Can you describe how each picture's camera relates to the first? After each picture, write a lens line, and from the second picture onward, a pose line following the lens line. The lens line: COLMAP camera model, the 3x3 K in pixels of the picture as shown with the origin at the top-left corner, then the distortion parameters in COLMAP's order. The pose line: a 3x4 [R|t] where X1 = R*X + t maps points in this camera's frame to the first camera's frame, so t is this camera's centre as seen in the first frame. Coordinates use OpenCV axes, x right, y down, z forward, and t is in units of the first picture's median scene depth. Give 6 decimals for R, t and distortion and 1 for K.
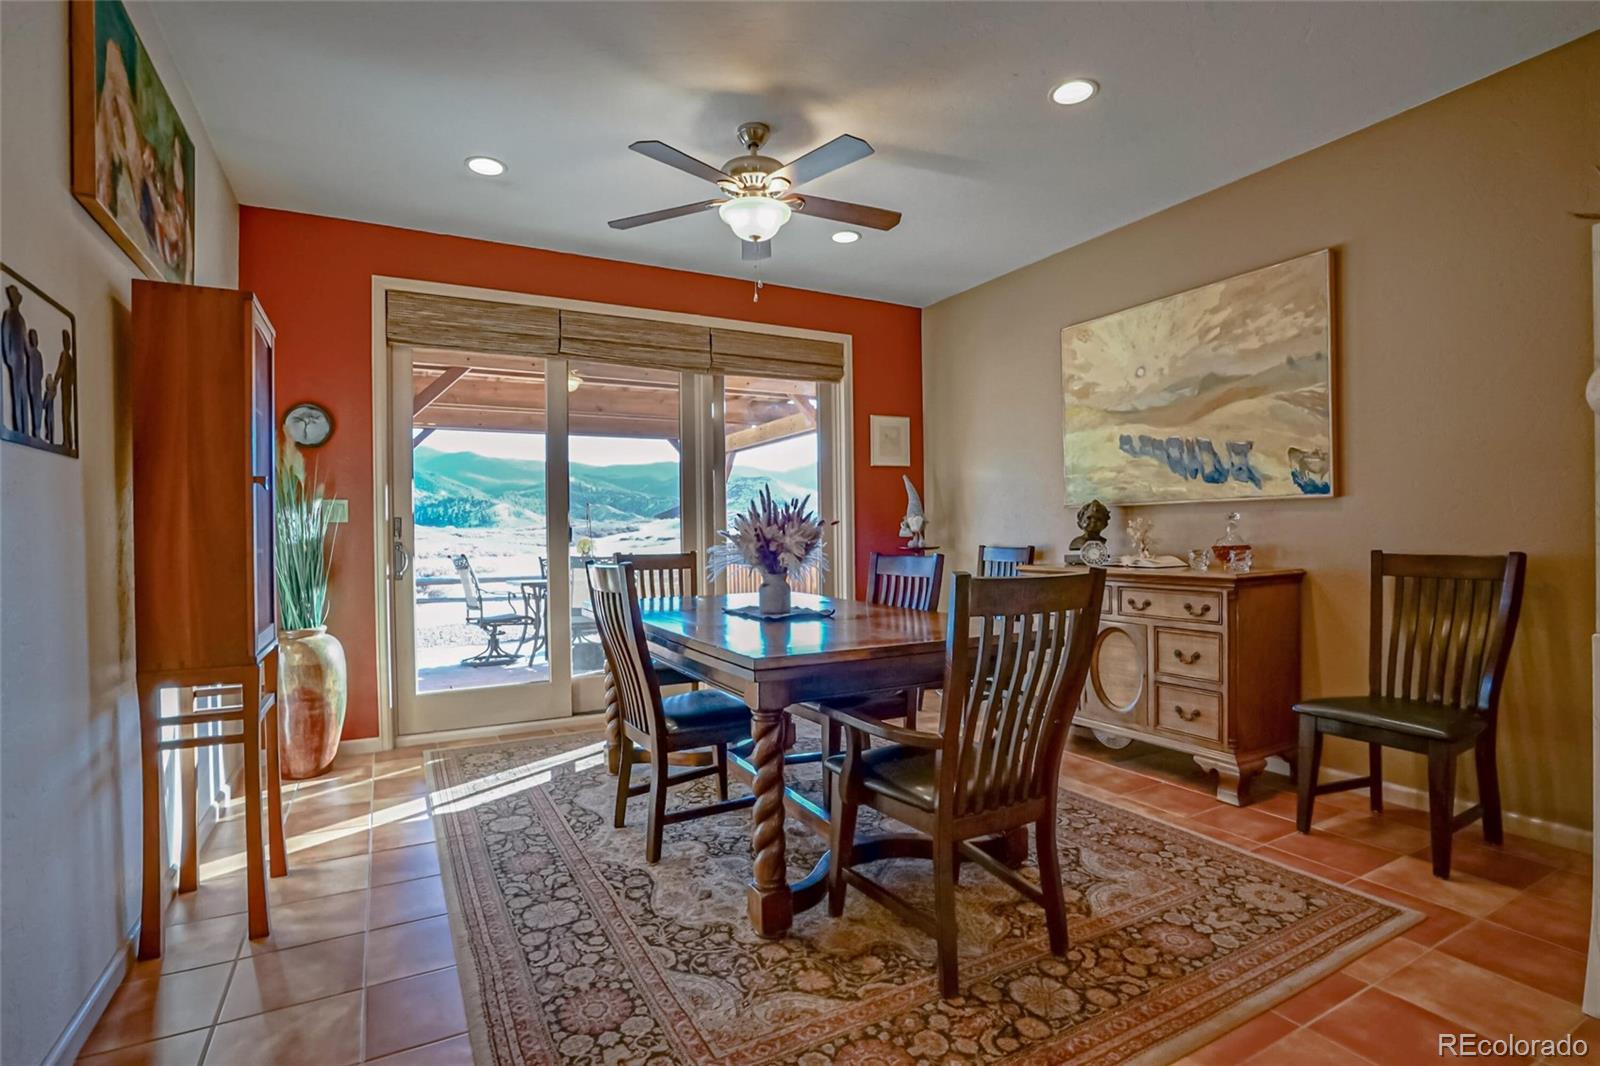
lens RADIAL K [[770.7, 0, 800.0], [0, 770.7, 533.0], [0, 0, 1]] dist [-0.068975, 0.036598]
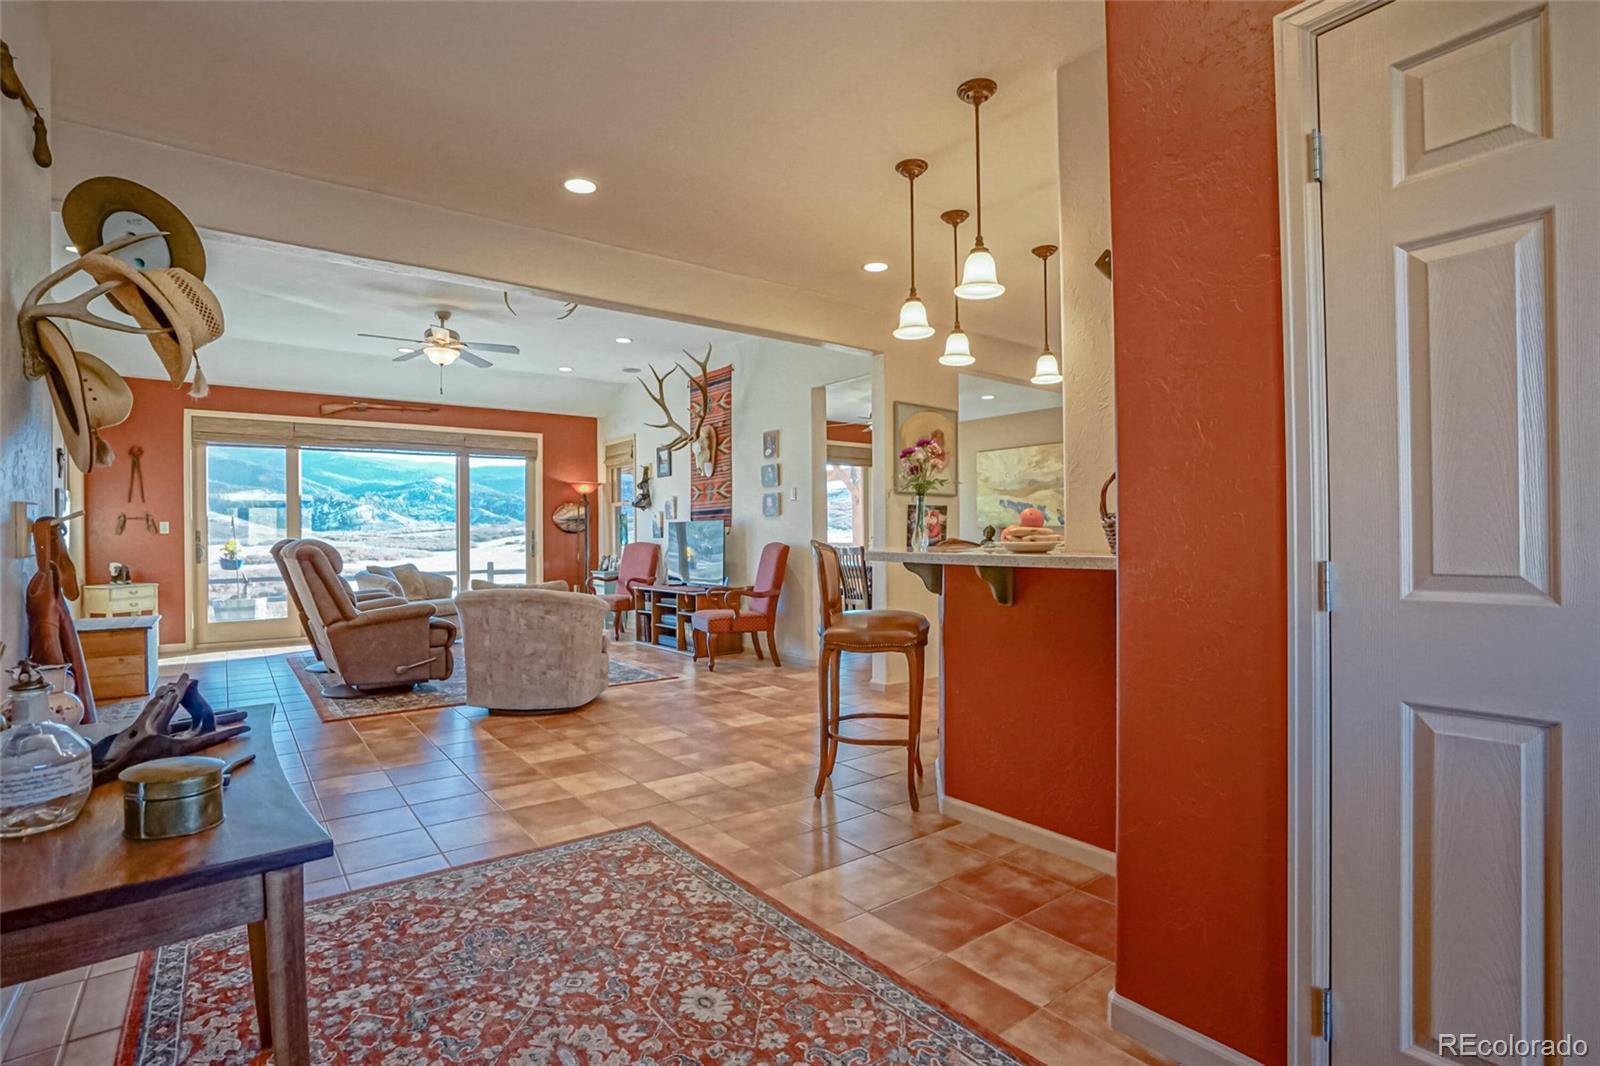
lens RADIAL K [[770.7, 0, 800.0], [0, 770.7, 533.0], [0, 0, 1]] dist [-0.068975, 0.036598]
pose [[0.988213, 0.006465, 0.152945, -0.705504], [-0.005402, 0.999958, -0.007363, 0.005995], [-0.152987, 0.006450, 0.988207, -1.599740]]
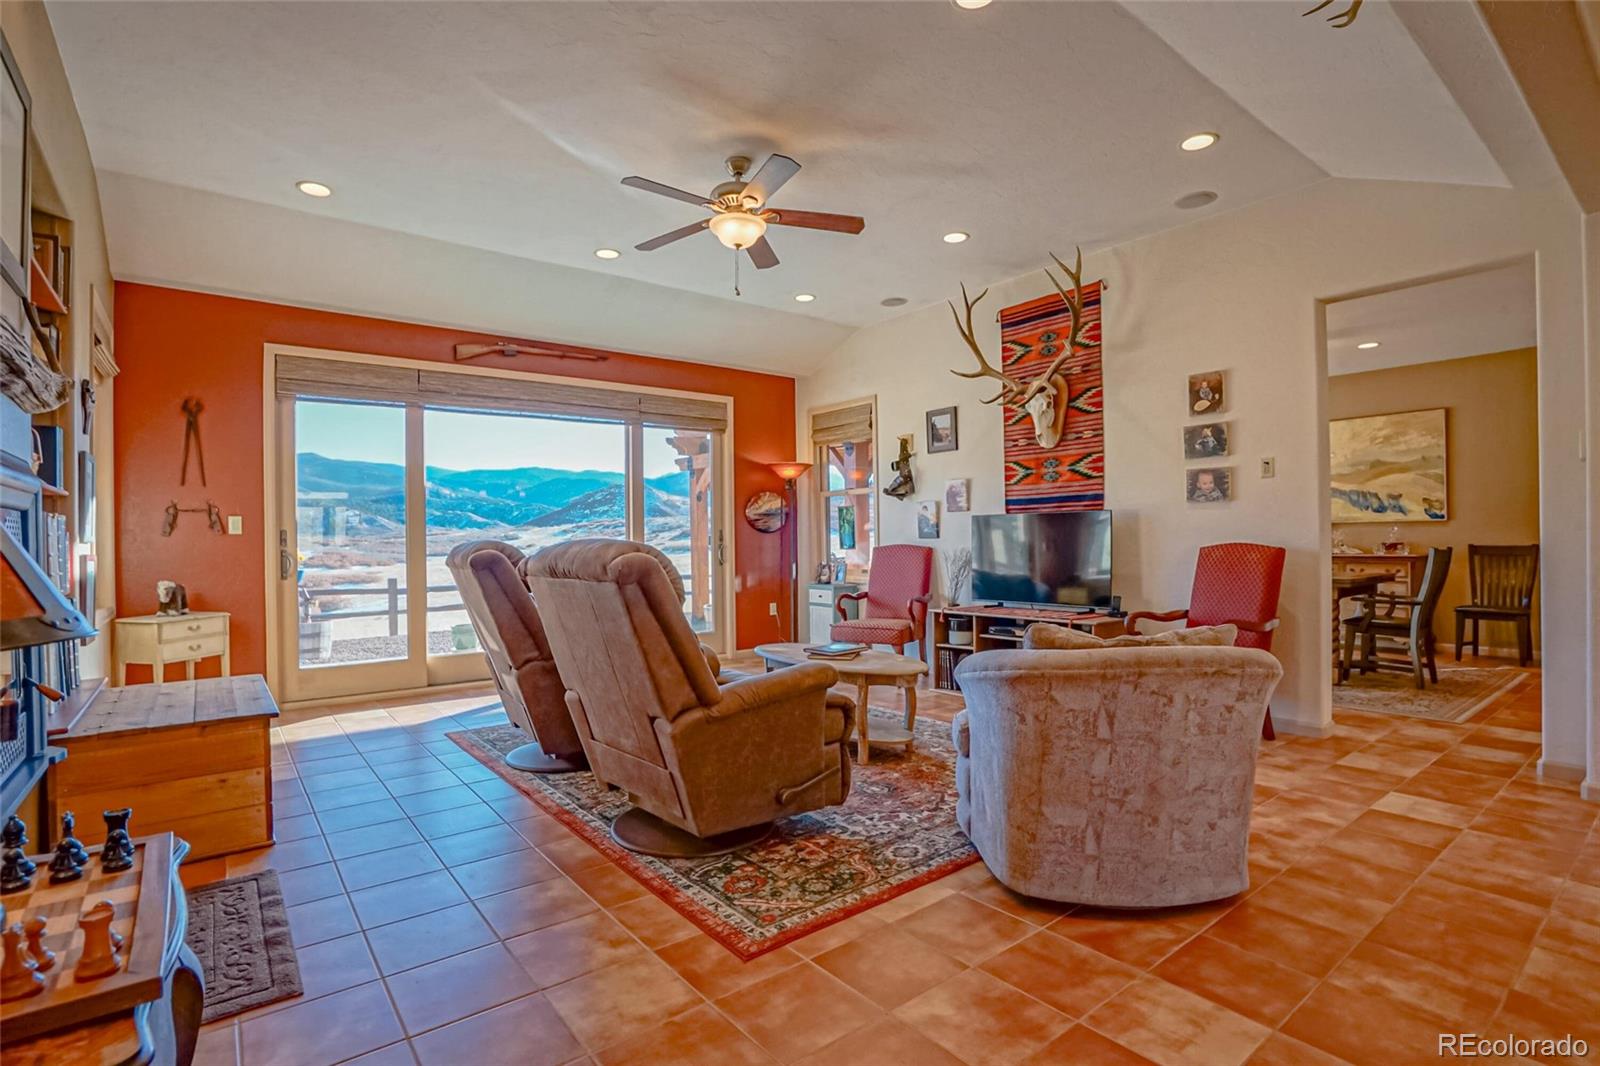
lens RADIAL K [[770.7, 0, 800.0], [0, 770.7, 533.0], [0, 0, 1]] dist [-0.068975, 0.036598]
pose [[0.985901, 0.002803, 0.167308, -1.369422], [-0.000888, 0.999933, -0.011521, 0.014355], [-0.167329, 0.011210, 0.985837, -0.760470]]
